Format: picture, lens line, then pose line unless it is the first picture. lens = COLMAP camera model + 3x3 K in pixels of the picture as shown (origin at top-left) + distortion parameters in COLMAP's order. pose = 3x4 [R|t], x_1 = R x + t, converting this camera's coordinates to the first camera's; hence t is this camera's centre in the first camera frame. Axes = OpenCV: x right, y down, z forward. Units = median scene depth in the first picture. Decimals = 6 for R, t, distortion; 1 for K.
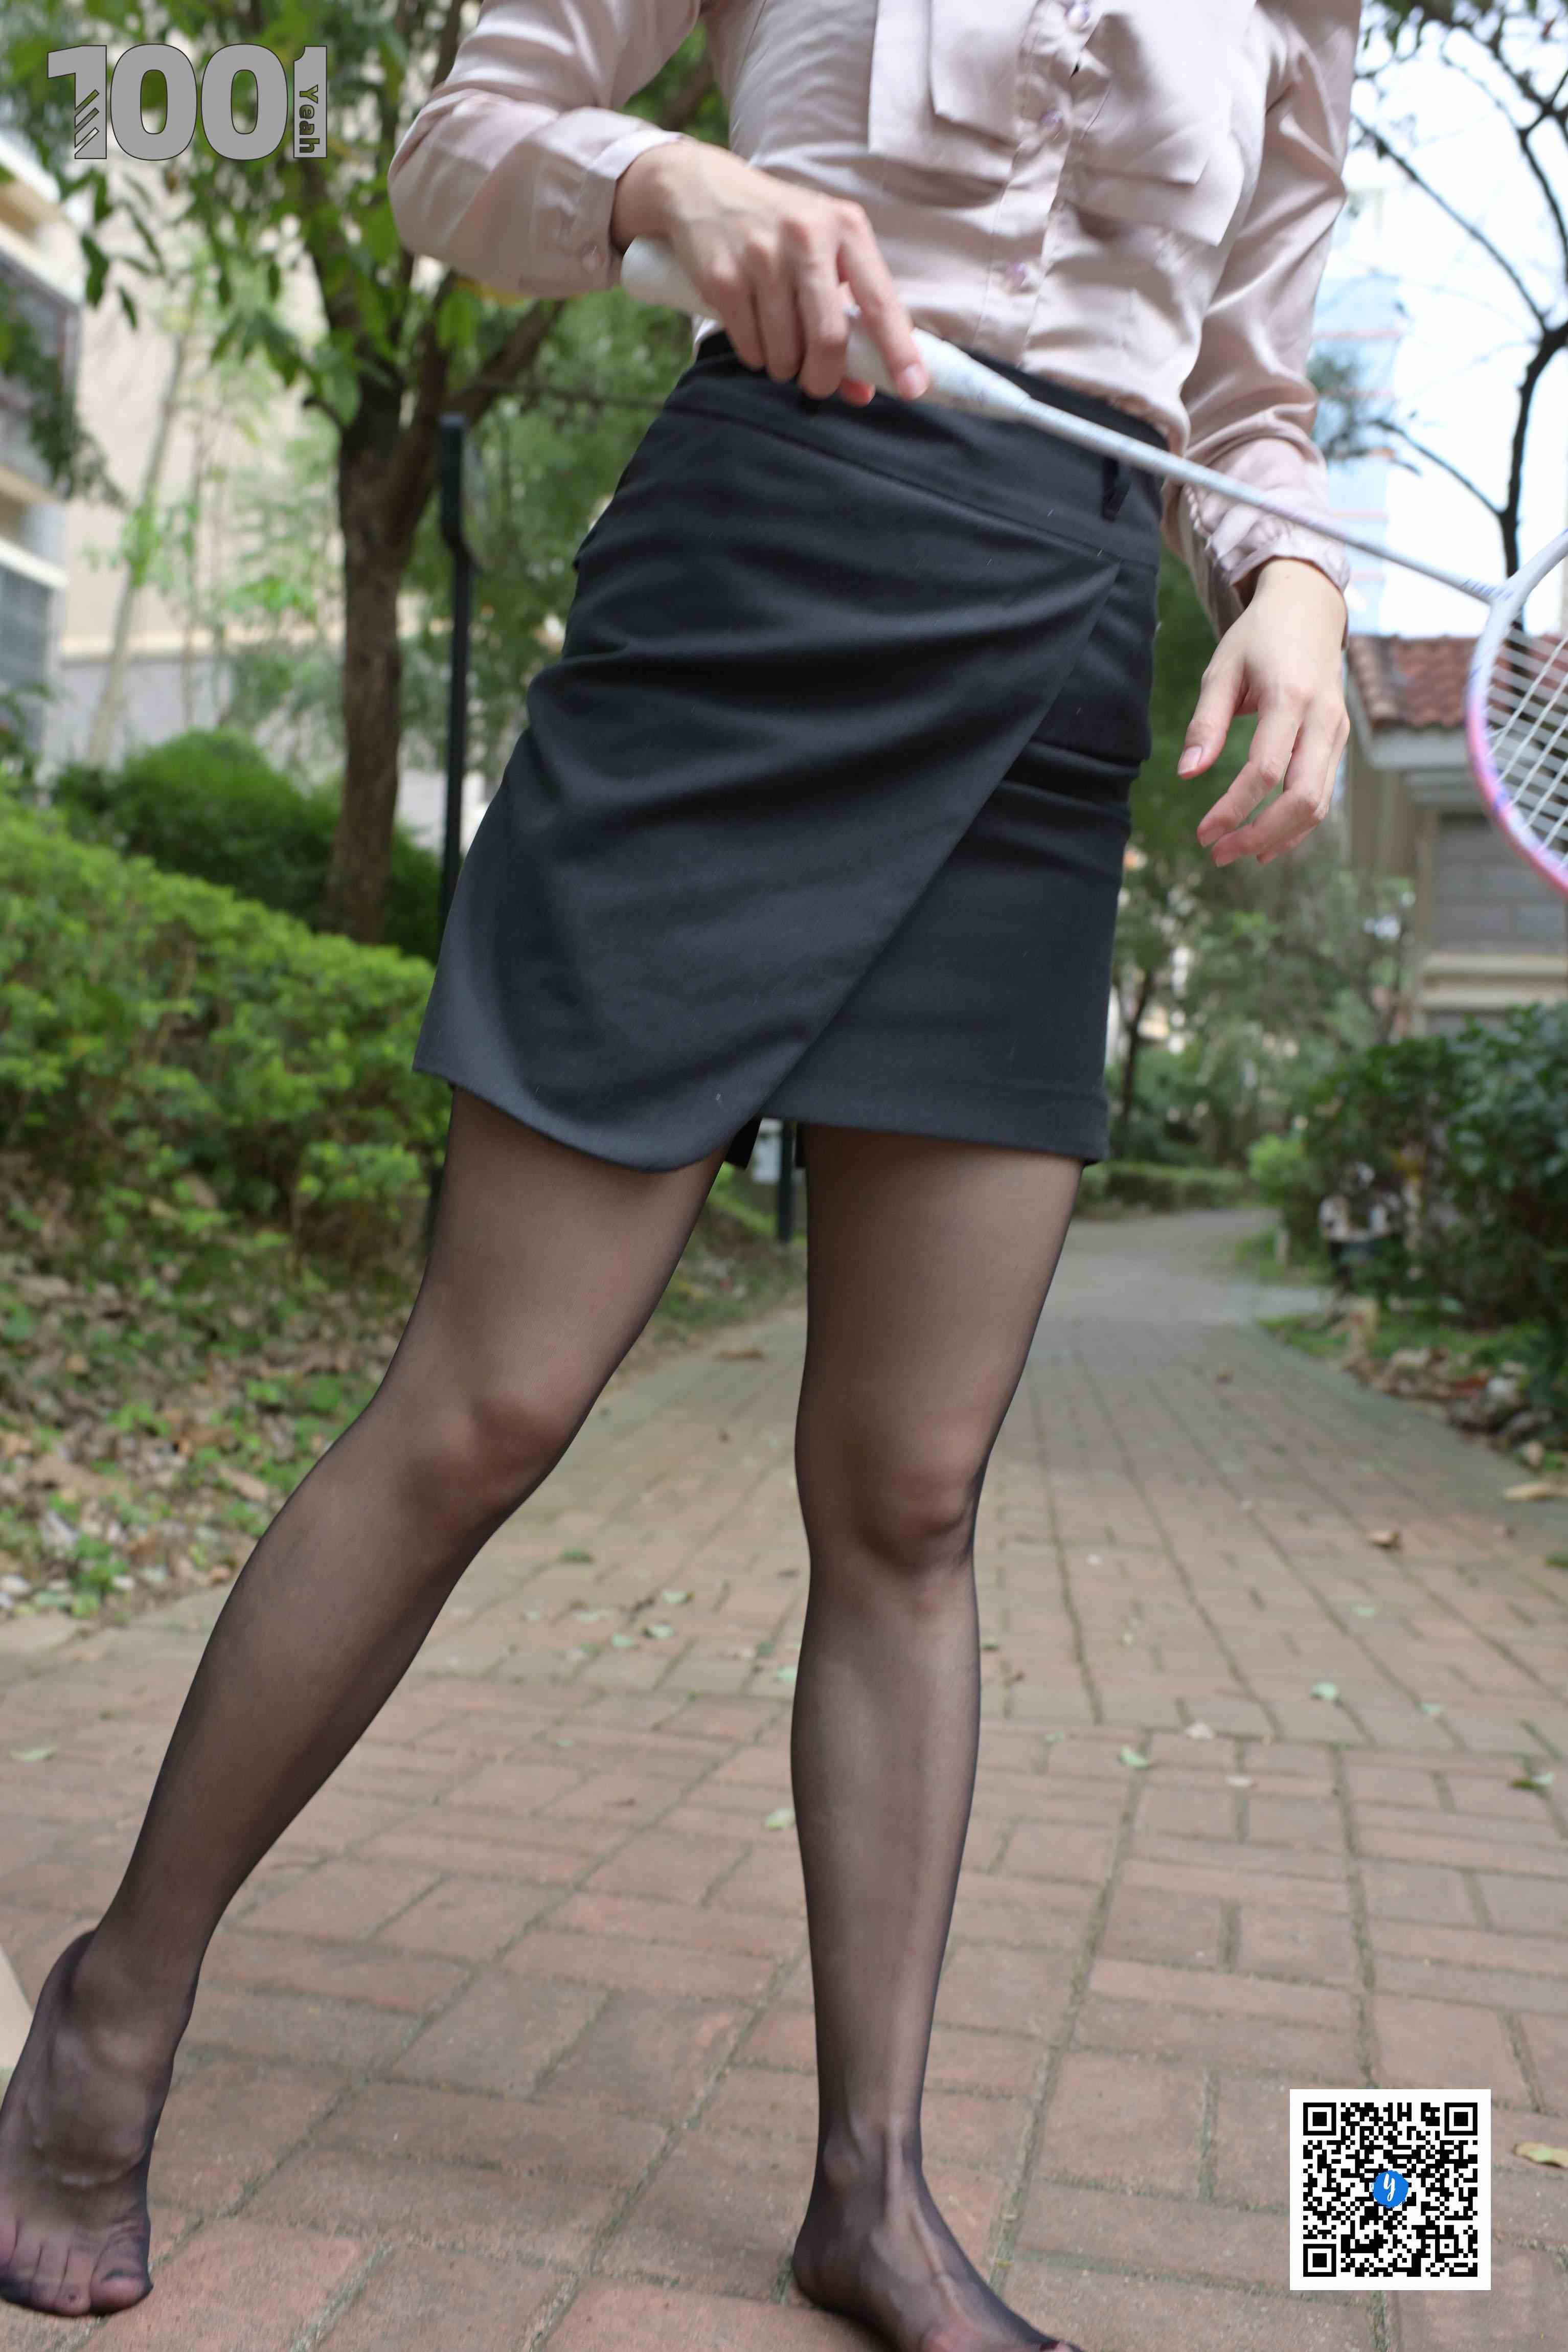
lens RADIAL K [[2369.8, 0, 785.4], [0, 2369.8, 1161.2], [0, 0, 1]] dist [-0.005004, 0.002447]
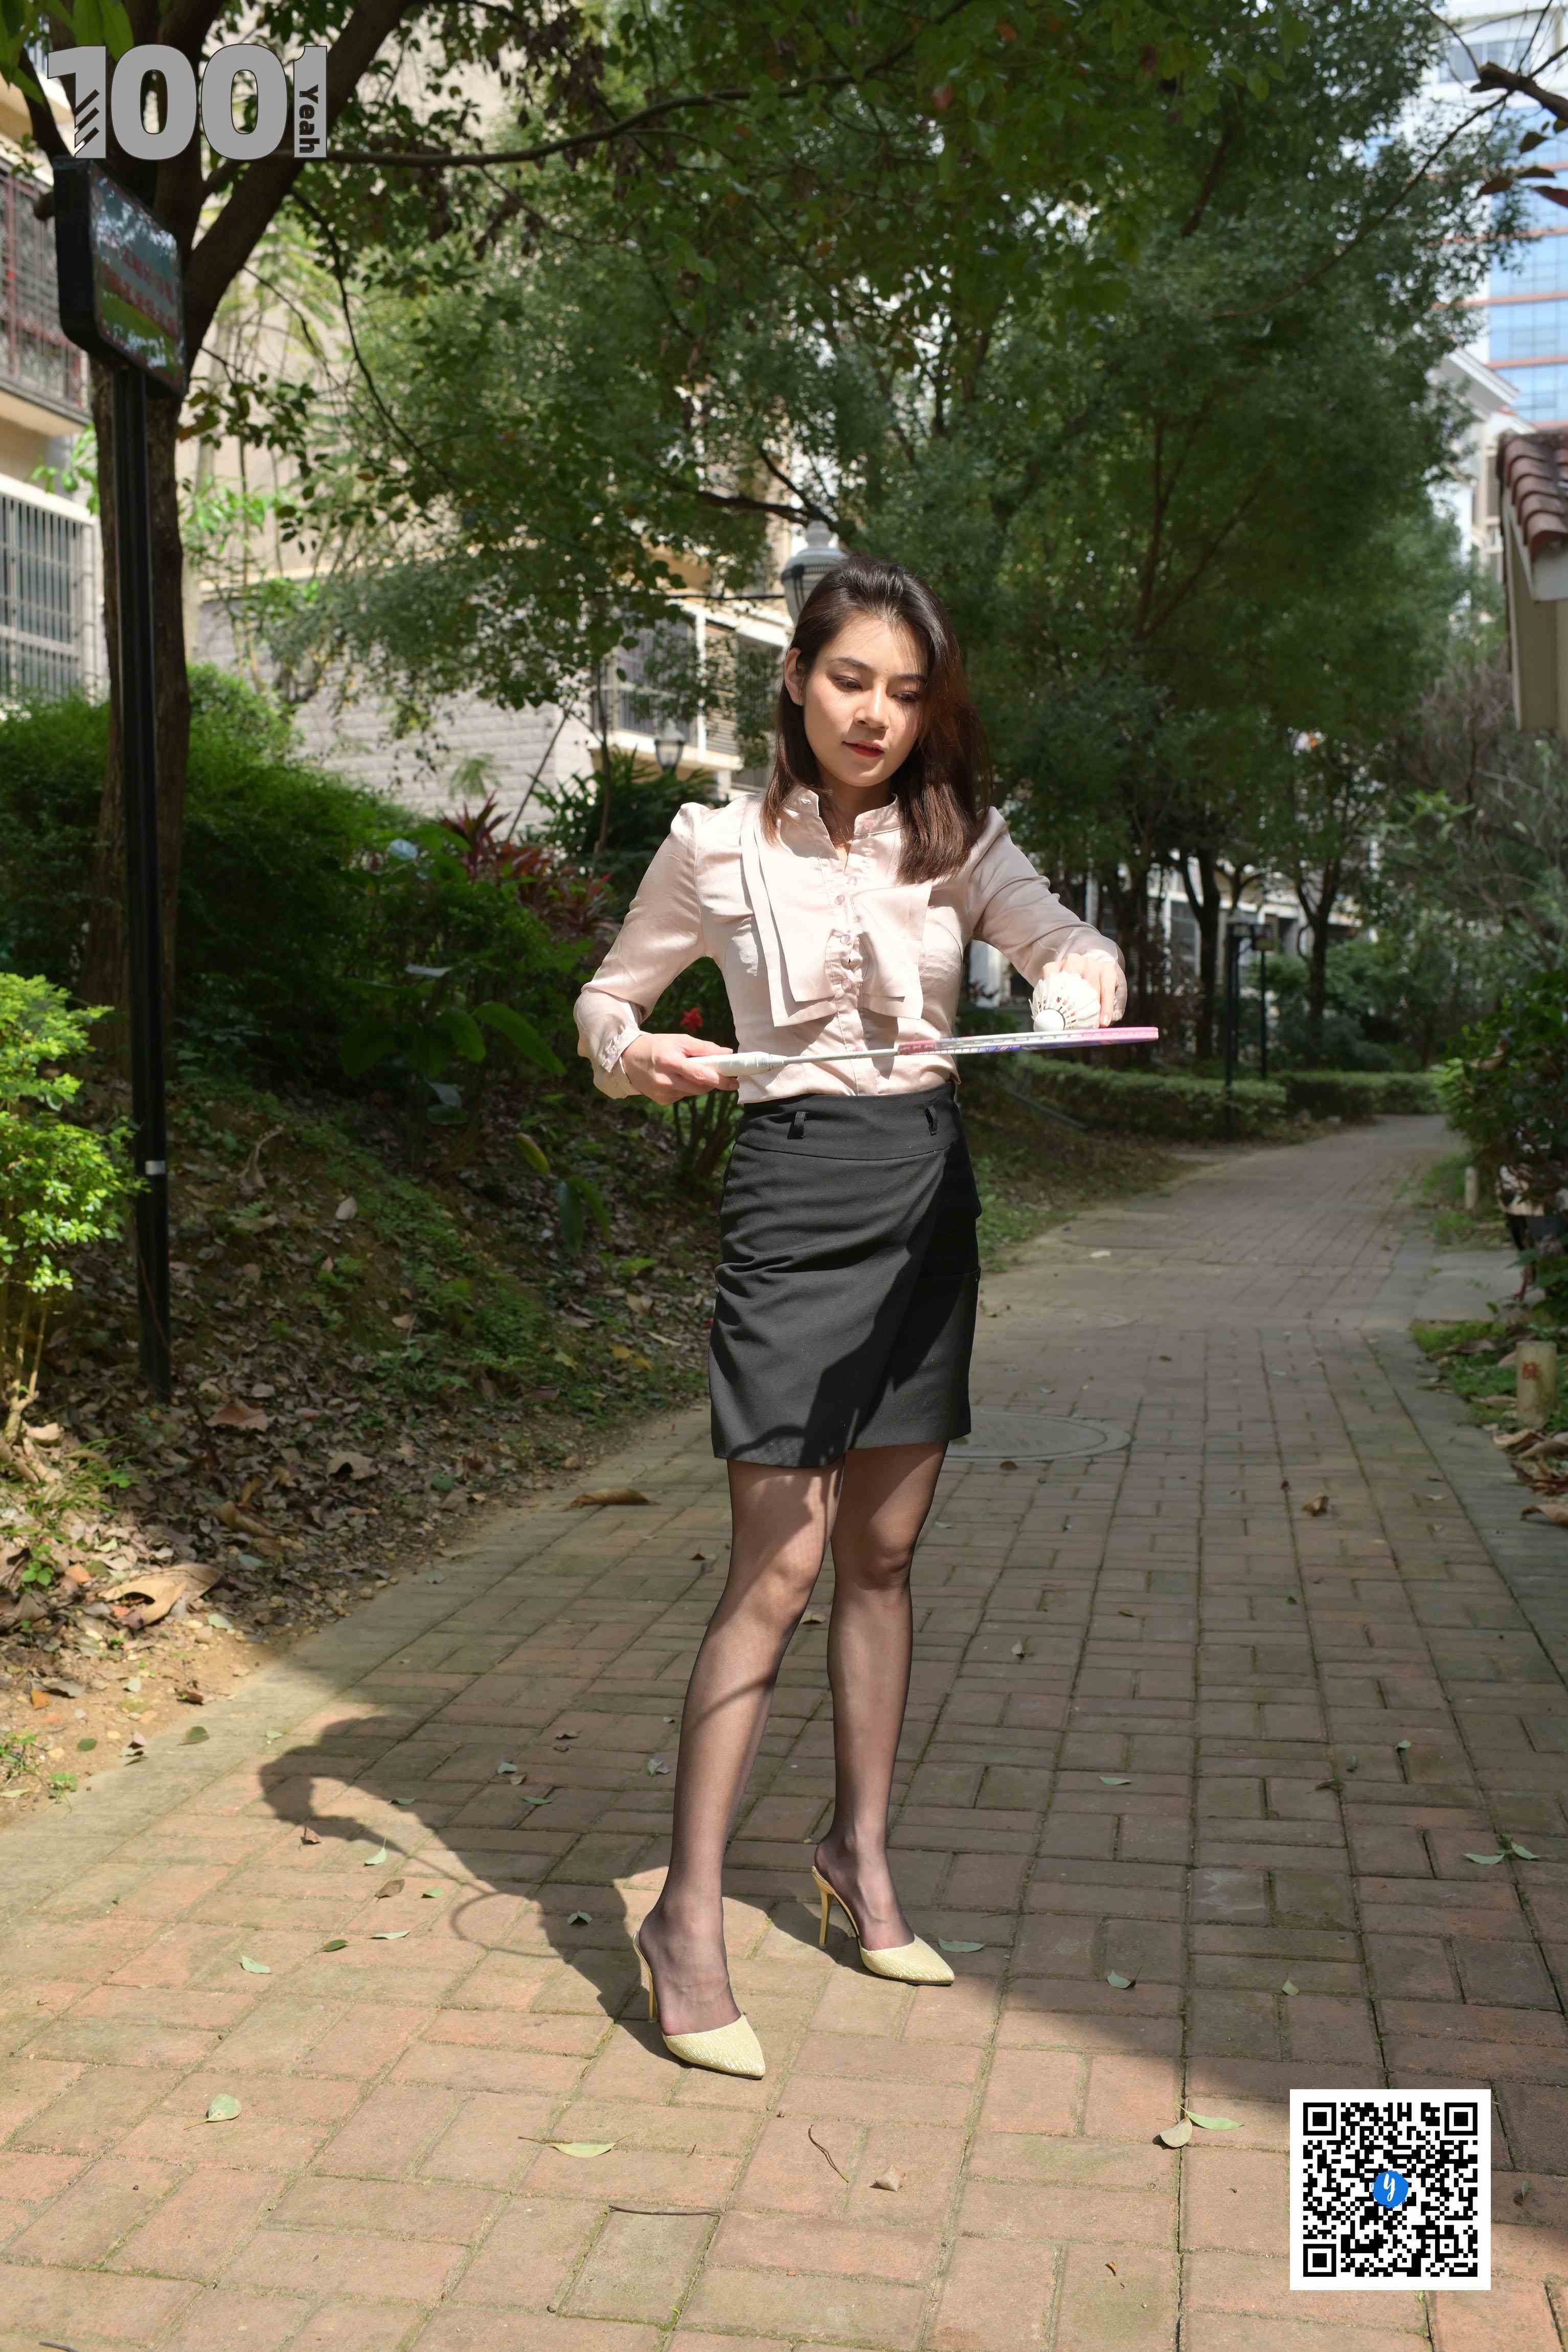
lens RADIAL K [[2375.2, 0, 818.6], [0, 2375.2, 1180.0], [0, 0, 1]] dist [0.002035, 0.014045]
pose [[0.995801, -0.050668, -0.076239, 0.134587], [0.054105, 0.997578, 0.043715, -0.052339], [0.073839, -0.047656, 0.996131, 0.426124]]
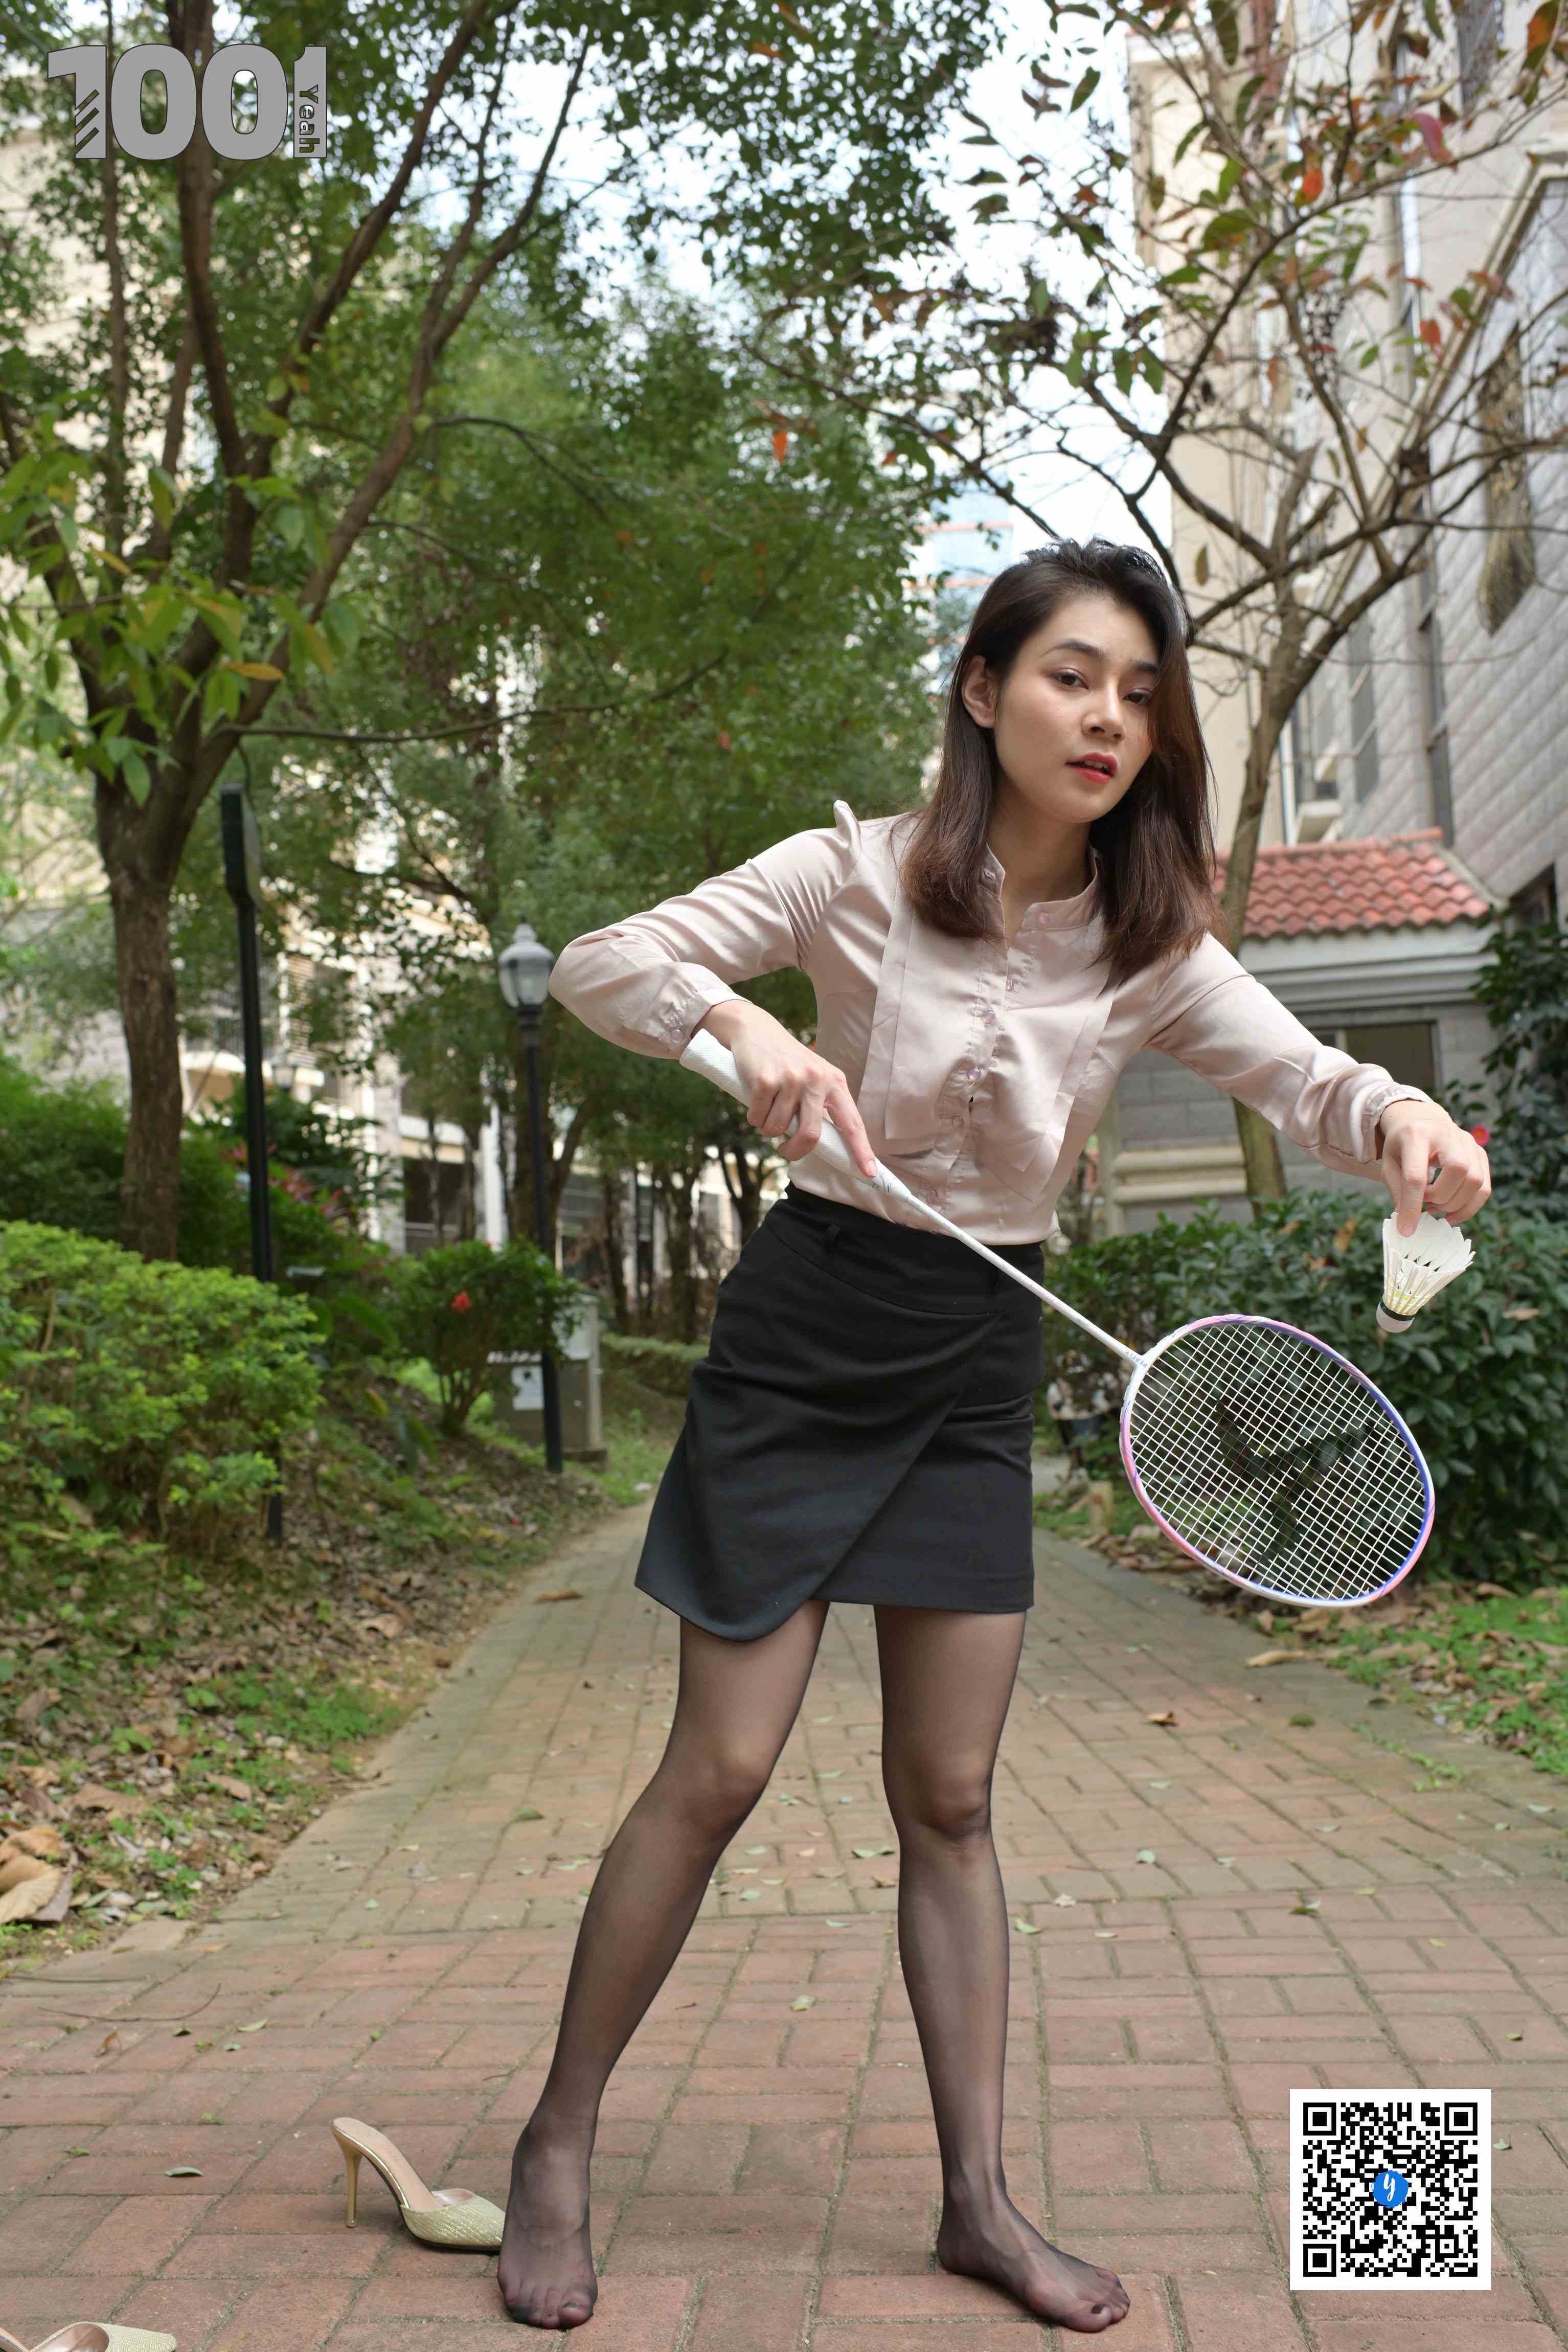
lens RADIAL K [[2357.8, 0, 775.6], [0, 2357.8, 1185.4], [0, 0, 1]] dist [0.003485, -0.002095]
pose [[0.988433, -0.087077, 0.124168, -0.052689], [0.095194, 0.993588, -0.060998, -0.043230], [-0.118061, 0.072112, 0.990385, -0.150907]]
